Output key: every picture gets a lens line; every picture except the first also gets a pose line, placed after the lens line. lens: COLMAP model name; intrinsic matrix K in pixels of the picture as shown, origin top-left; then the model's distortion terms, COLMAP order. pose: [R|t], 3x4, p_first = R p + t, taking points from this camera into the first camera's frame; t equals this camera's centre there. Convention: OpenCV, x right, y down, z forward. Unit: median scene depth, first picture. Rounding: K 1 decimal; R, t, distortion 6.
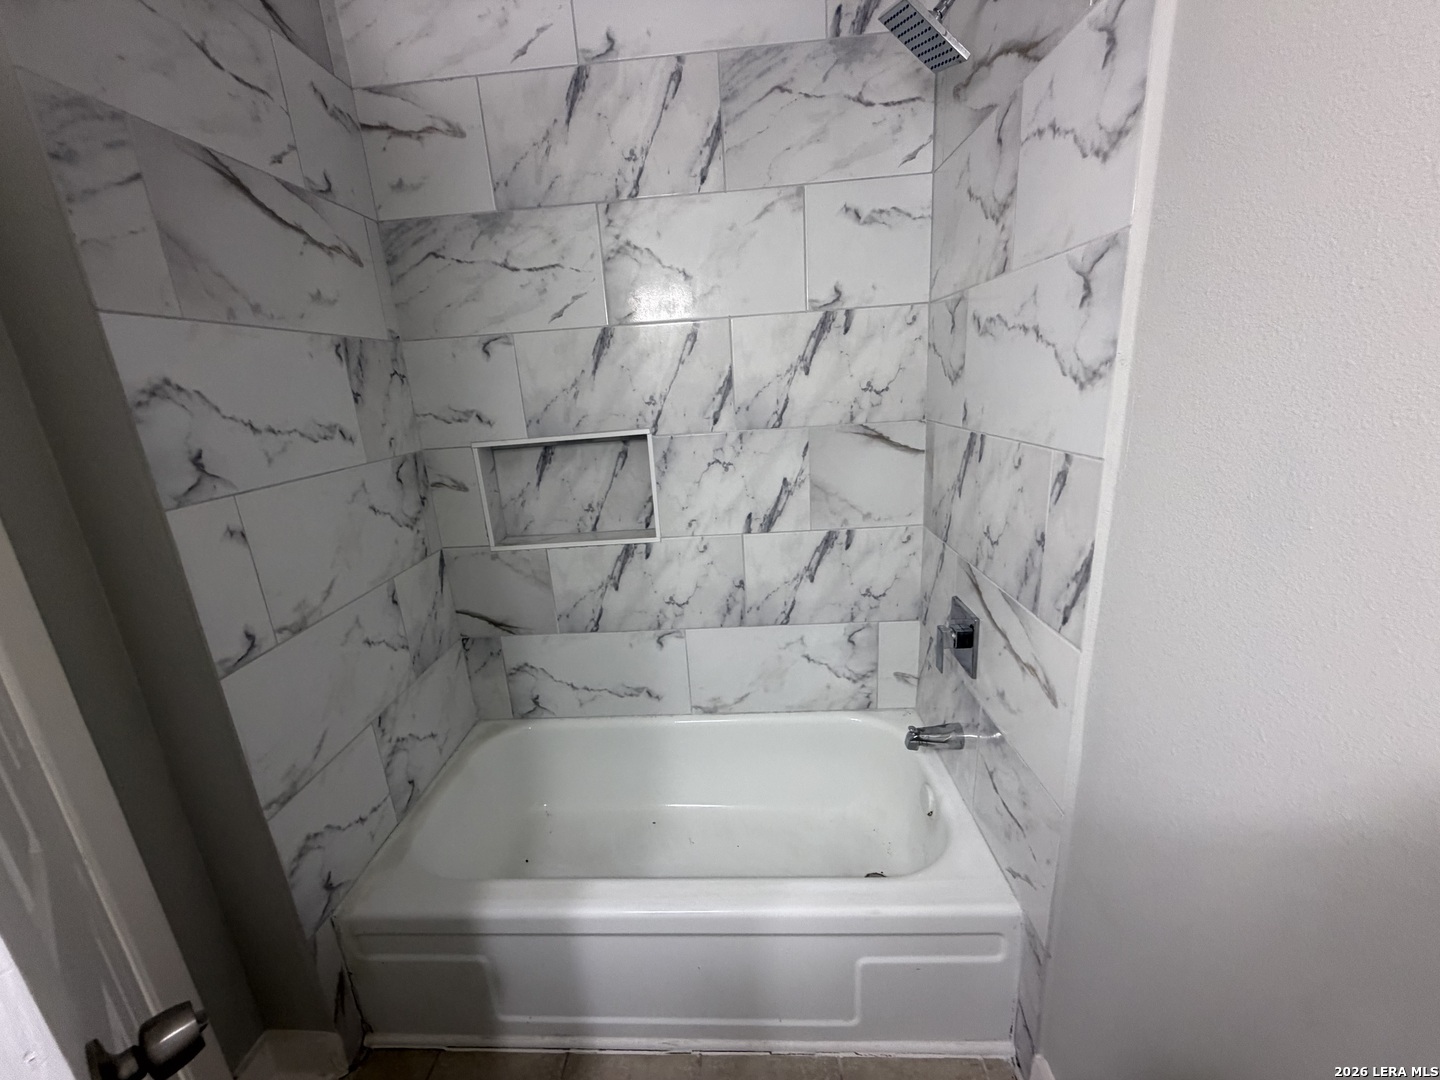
lens RADIAL K [[573.3, 0, 717.2], [0, 573.3, 544.8], [0, 0, 1]] dist [0.000295, 0.000200]
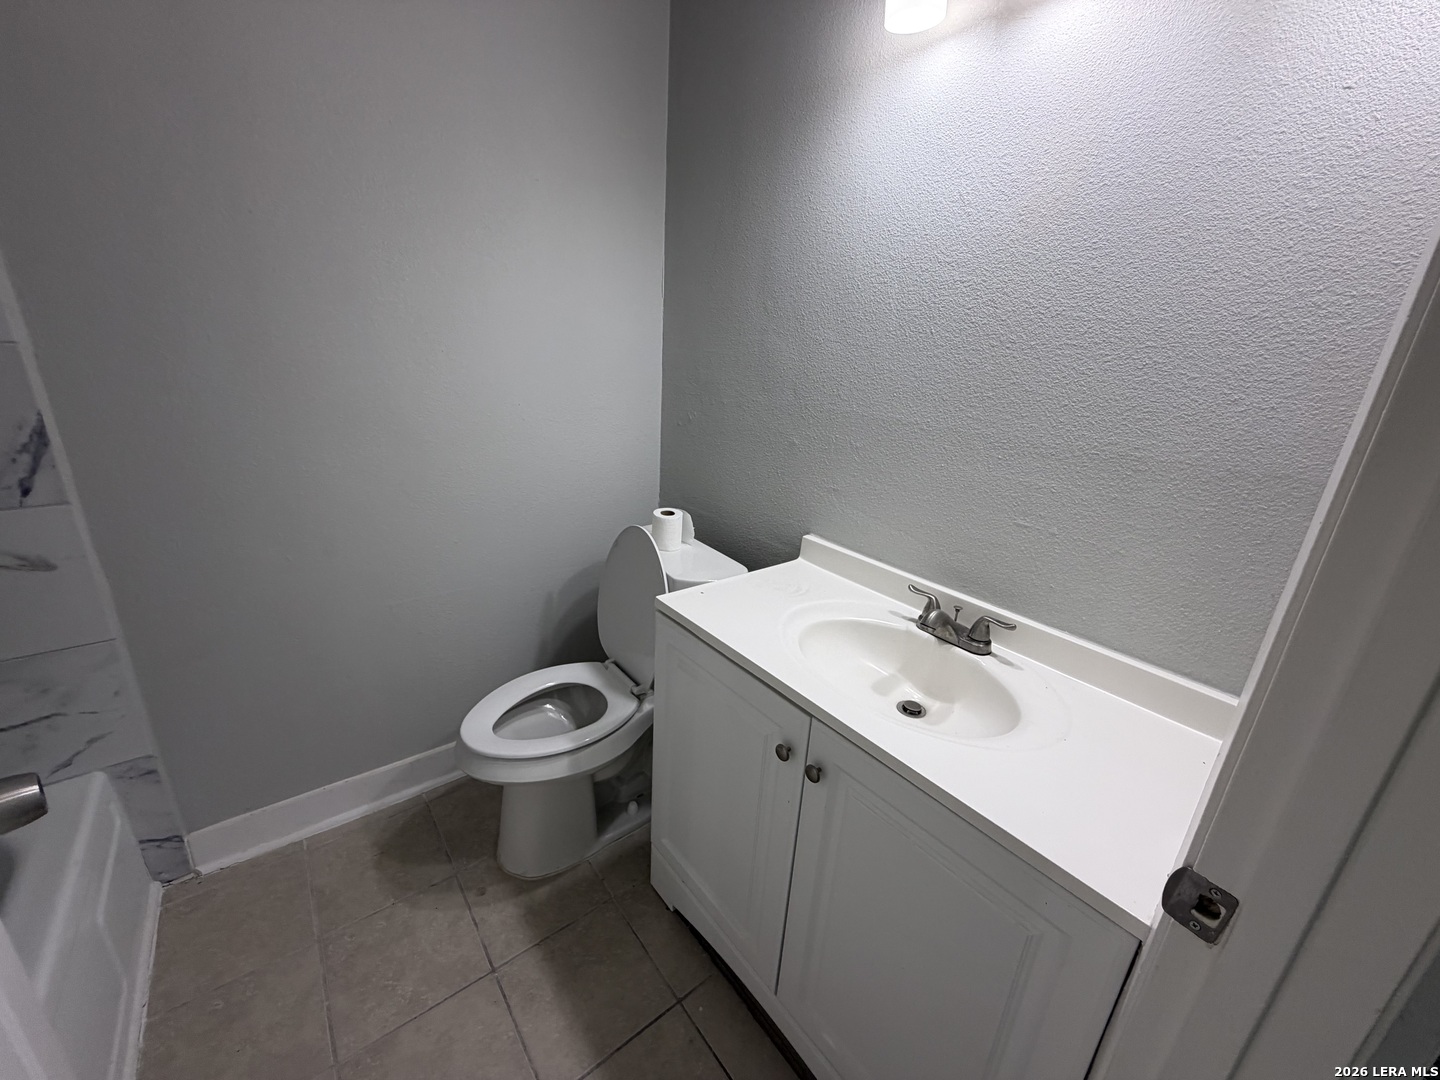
lens RADIAL K [[573.3, 0, 722.5], [0, 573.3, 540.0], [0, 0, 1]] dist [0.000295, 0.000200]
pose [[-0.666472, -0.217882, 0.712981, -1.204521], [0.184696, 0.878276, 0.441043, -0.033842], [-0.722290, 0.425628, -0.545104, 0.675329]]
